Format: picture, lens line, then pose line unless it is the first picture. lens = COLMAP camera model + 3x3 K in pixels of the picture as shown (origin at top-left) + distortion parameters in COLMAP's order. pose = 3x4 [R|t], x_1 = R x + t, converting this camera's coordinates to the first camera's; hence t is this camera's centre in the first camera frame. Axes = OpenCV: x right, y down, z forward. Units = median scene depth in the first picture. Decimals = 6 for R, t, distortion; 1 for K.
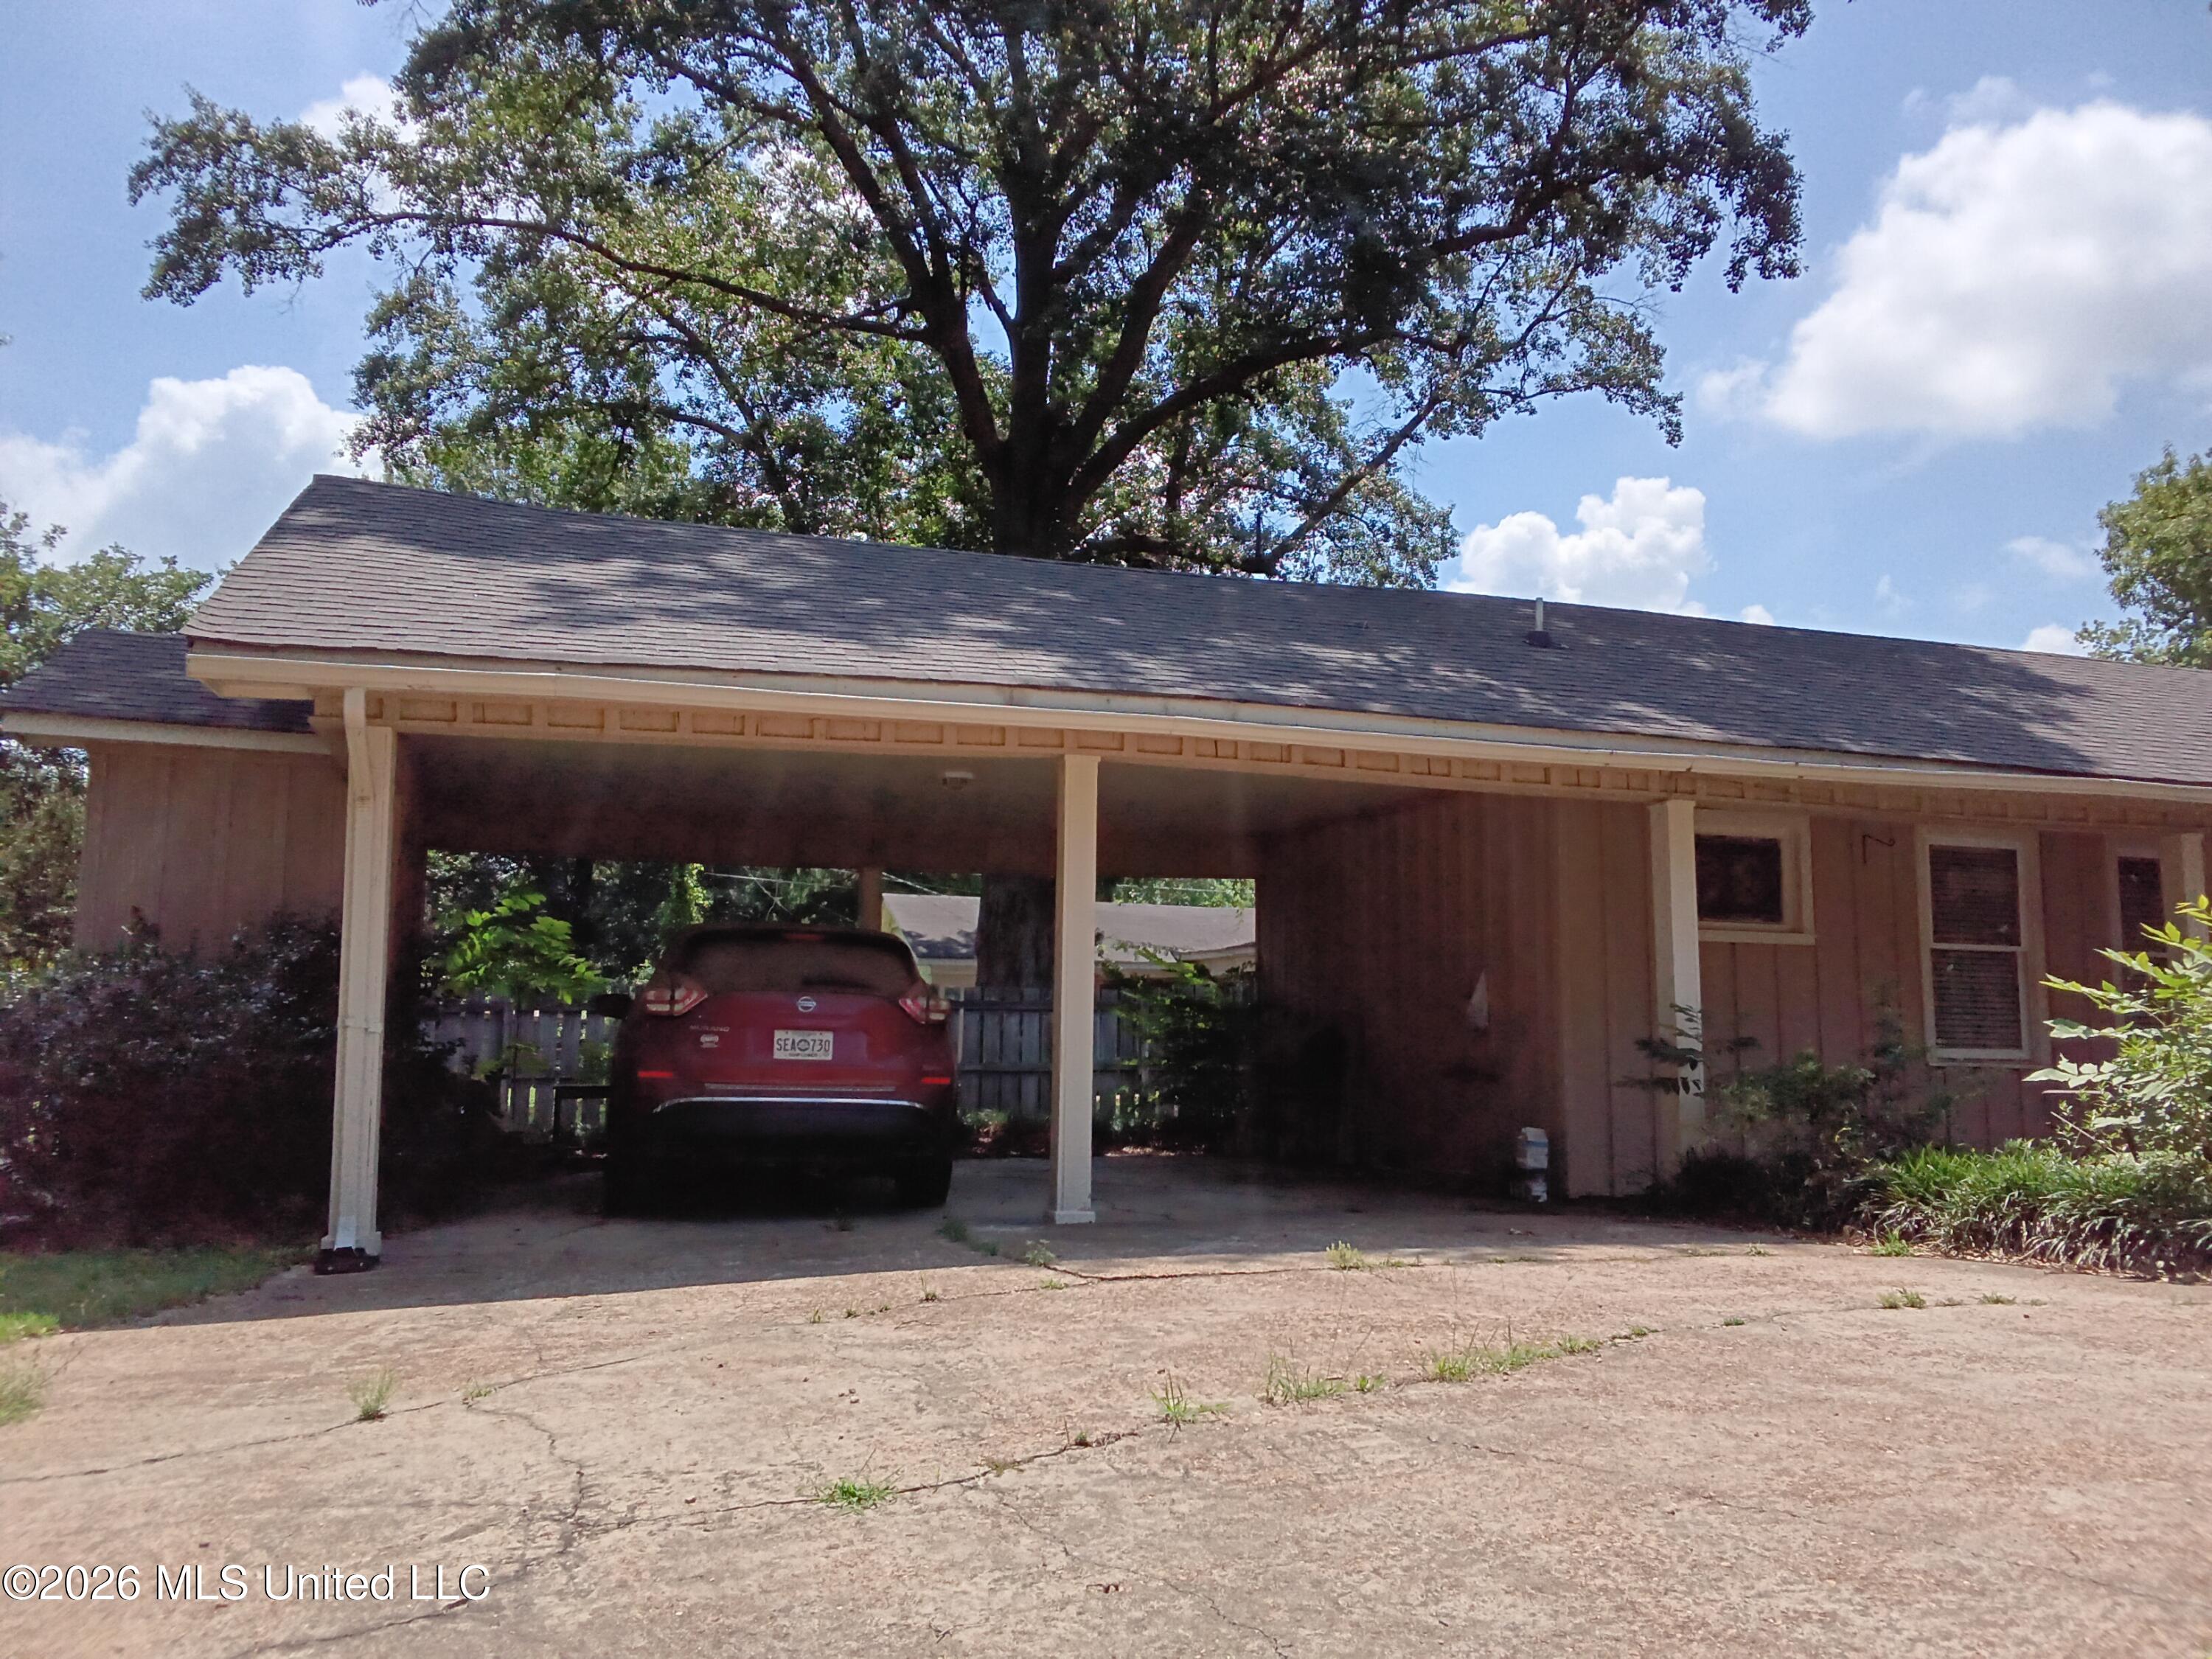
lens RADIAL K [[1730.0, 0, 1130.0], [0, 1730.0, 830.0], [0, 0, 1]] dist [0.135347, -0.249920]
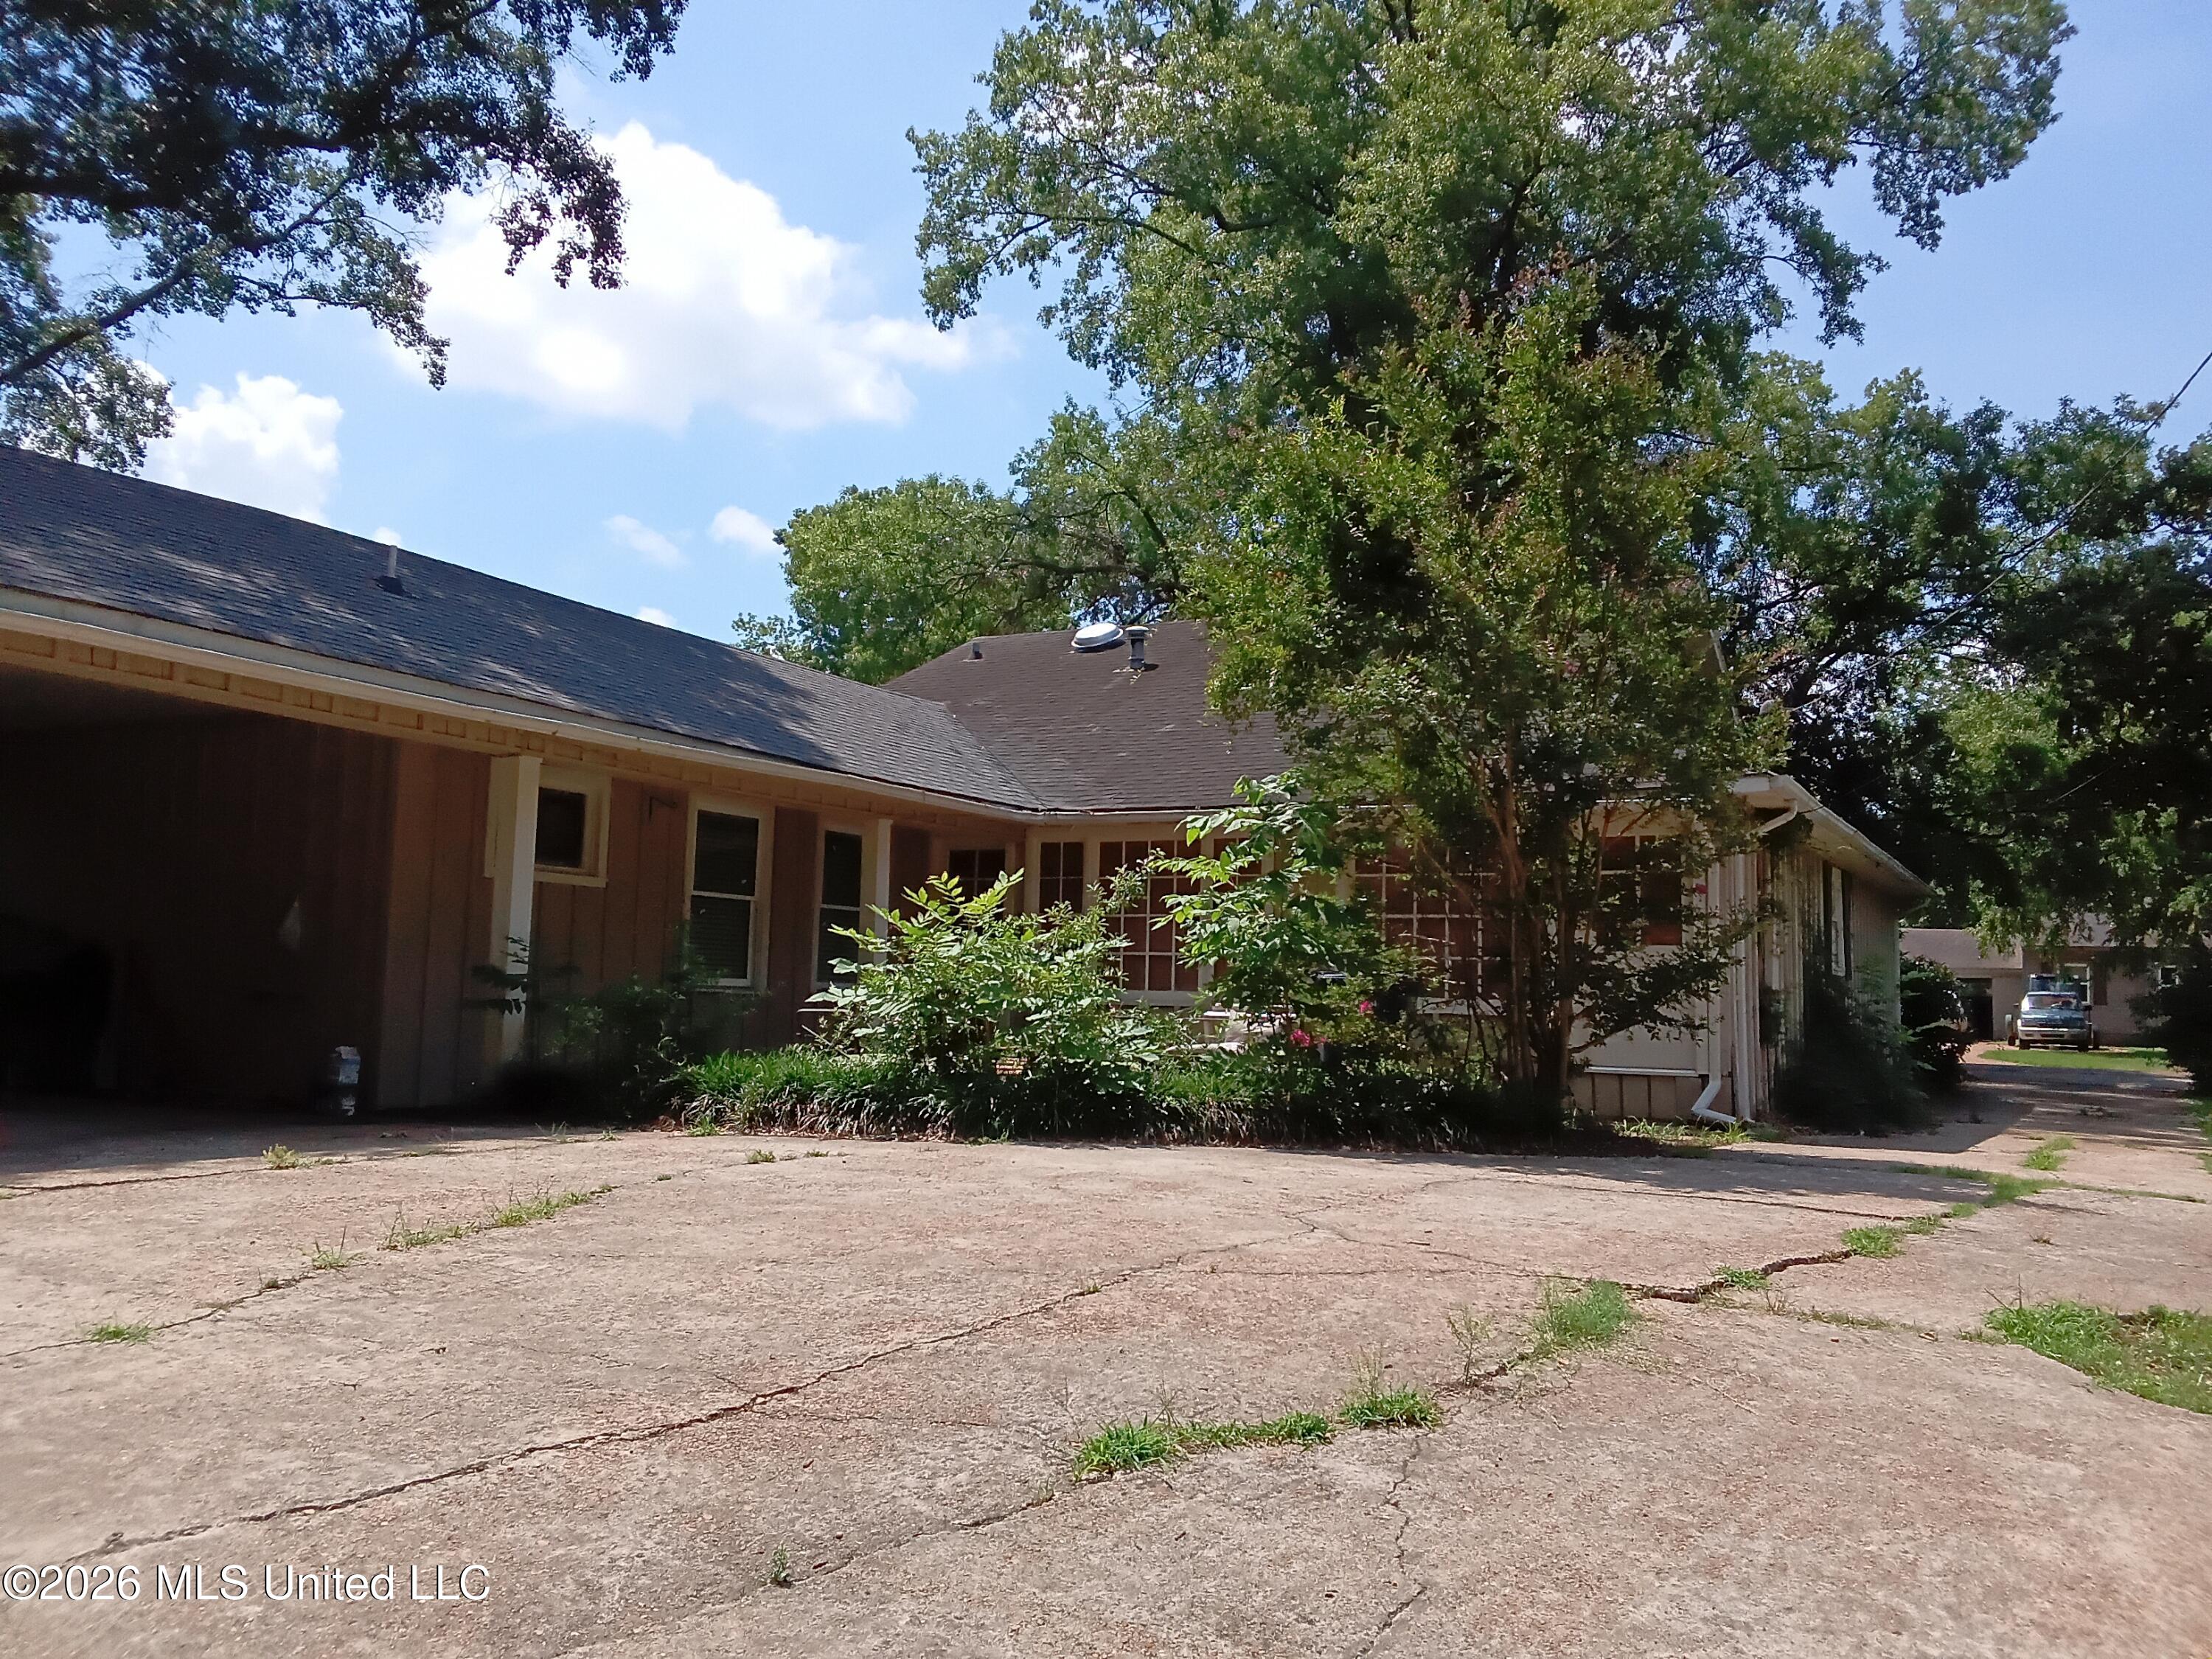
lens RADIAL K [[1755.1, 0, 1113.5], [0, 1755.1, 830.8], [0, 0, 1]] dist [0.084389, -0.137637]
pose [[0.735852, 0.075408, 0.672931, -0.115046], [-0.102540, 0.994729, 0.000660, -0.005569], [-0.669334, -0.069488, 0.739705, -0.068985]]
